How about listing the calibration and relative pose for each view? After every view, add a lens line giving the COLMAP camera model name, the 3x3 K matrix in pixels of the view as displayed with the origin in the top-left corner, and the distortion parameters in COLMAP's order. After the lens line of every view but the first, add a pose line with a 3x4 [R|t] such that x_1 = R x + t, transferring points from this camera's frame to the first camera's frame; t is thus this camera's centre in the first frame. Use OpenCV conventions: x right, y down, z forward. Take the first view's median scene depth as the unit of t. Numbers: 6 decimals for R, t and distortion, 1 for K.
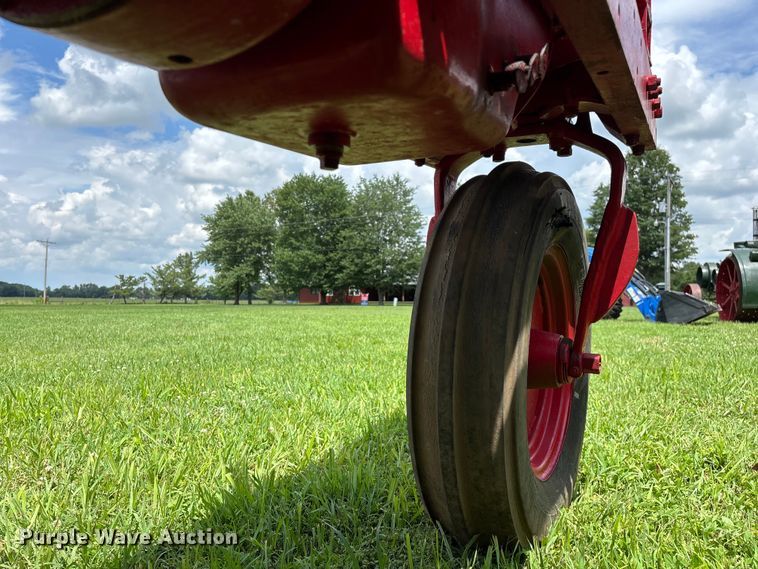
lens RADIAL K [[570.2, 0, 376.8], [0, 570.2, 296.1], [0, 0, 1]] dist [0.087360, -0.109895]
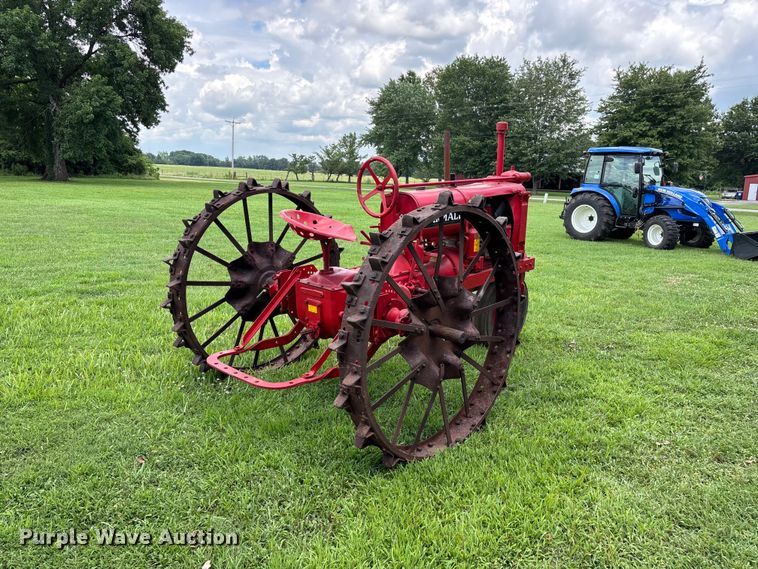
lens RADIAL K [[600.6, 0, 379.0], [0, 600.6, 284.5], [0, 0, 1]] dist [0.090142, -0.091039]
pose [[0.966905, 0.078148, -0.242872, 0.013545], [-0.029095, 0.979499, 0.199338, -0.031209], [0.253471, -0.185675, 0.949356, -0.113261]]
